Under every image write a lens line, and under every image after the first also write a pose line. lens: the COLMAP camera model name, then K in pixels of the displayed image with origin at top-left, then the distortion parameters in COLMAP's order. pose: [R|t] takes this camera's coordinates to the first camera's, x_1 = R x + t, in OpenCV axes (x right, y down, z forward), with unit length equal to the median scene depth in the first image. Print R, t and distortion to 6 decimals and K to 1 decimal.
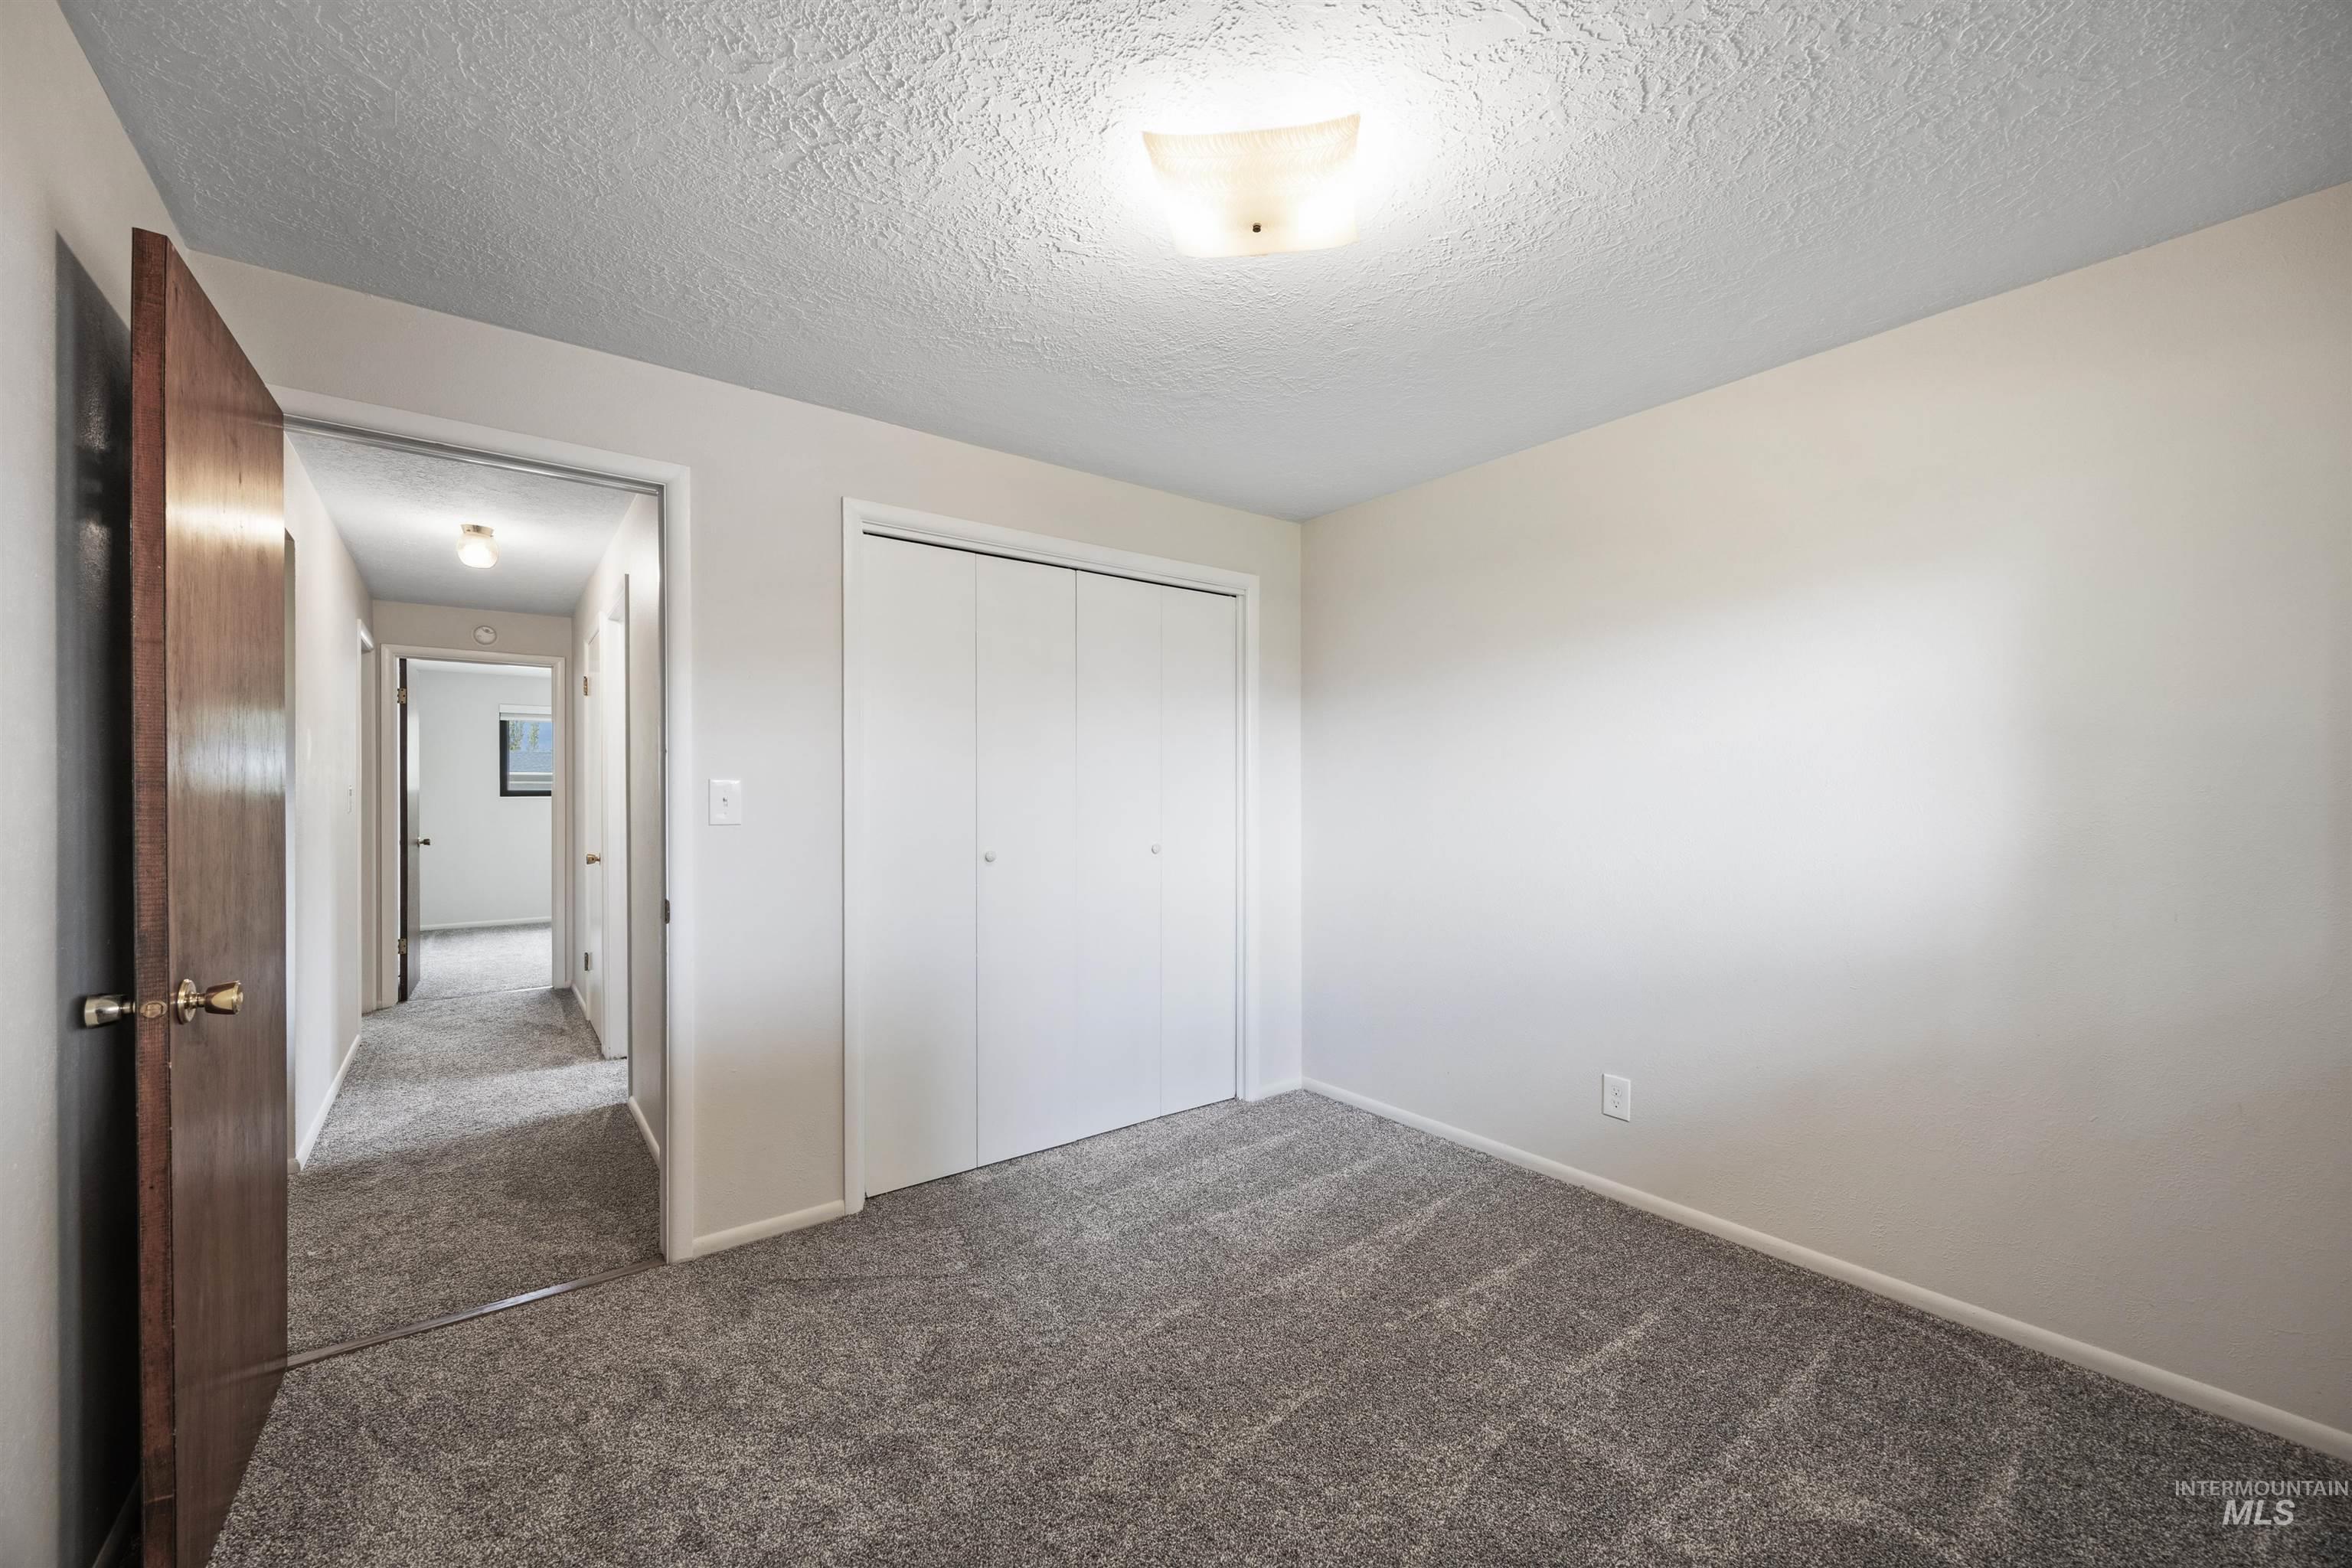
lens RADIAL K [[916.7, 0, 1165.2], [0, 916.7, 780.7], [0, 0, 1]] dist [0.000615, 0.000117]
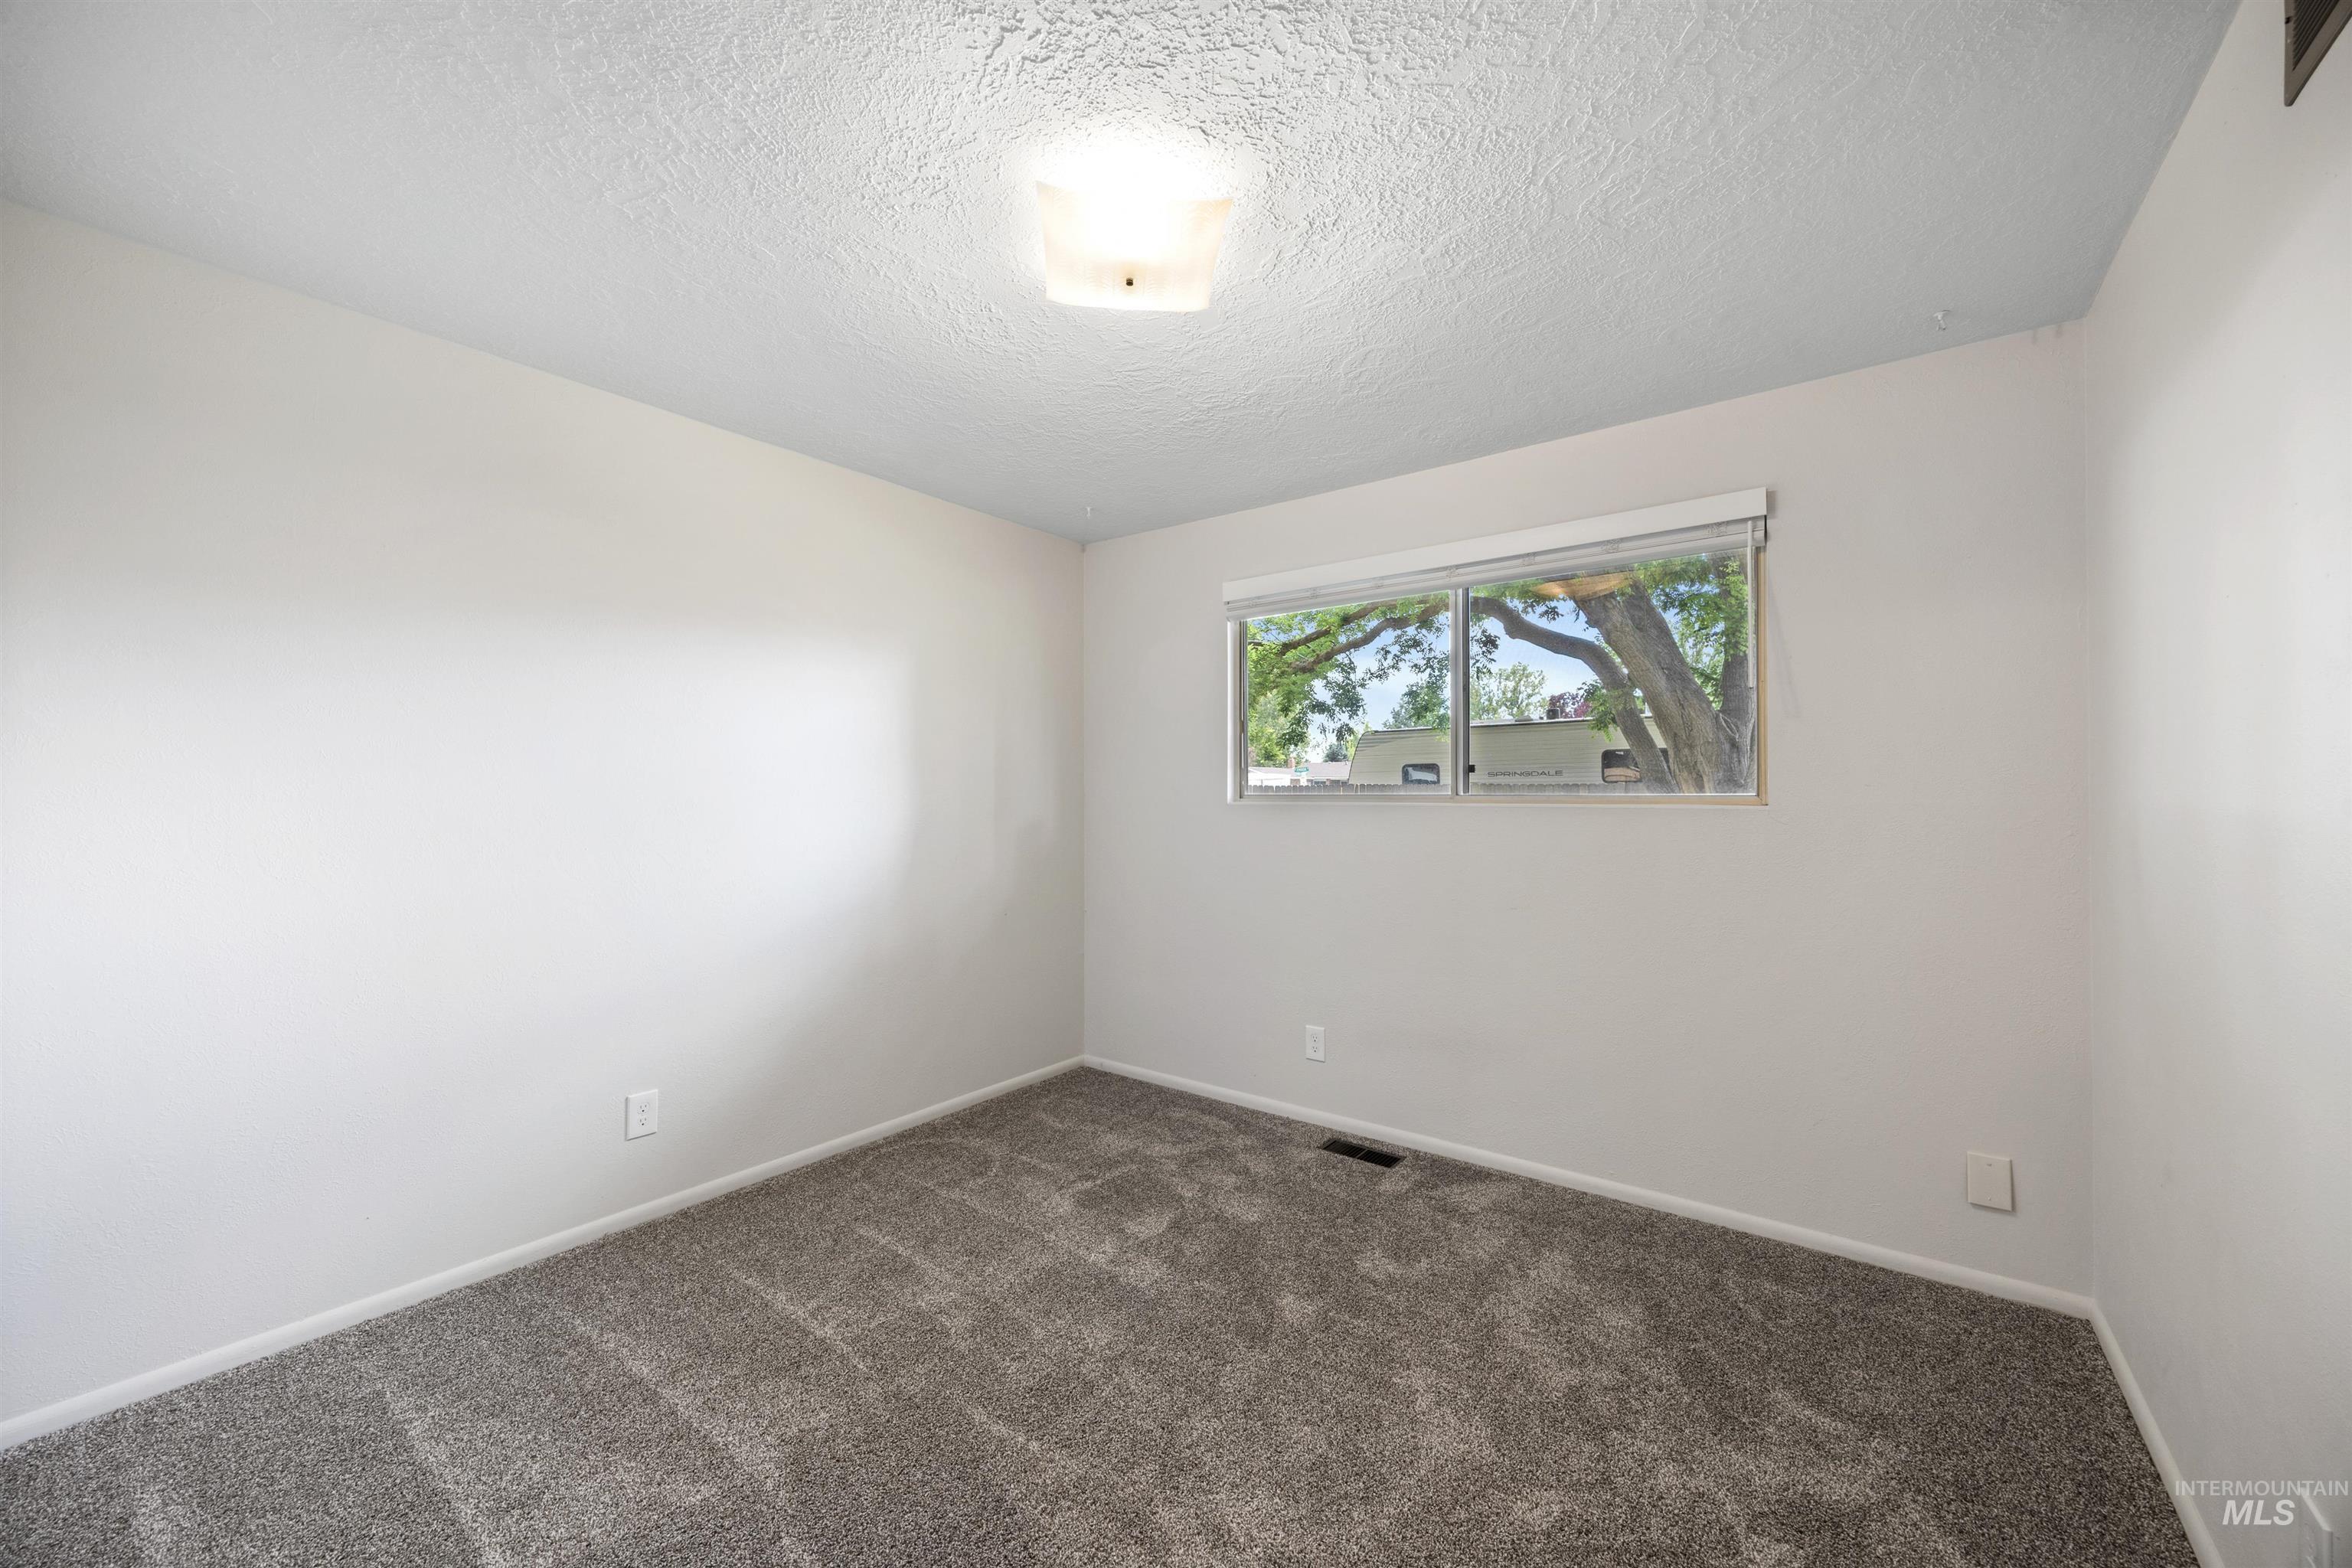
lens RADIAL K [[916.7, 0, 1165.2], [0, 916.7, 780.7], [0, 0, 1]] dist [0.000615, 0.000117]
pose [[-0.274950, 0.014728, 0.961346, -0.801990], [-0.007930, 0.999814, -0.017586, 0.015937], [-0.961426, -0.012459, -0.274782, 1.037536]]
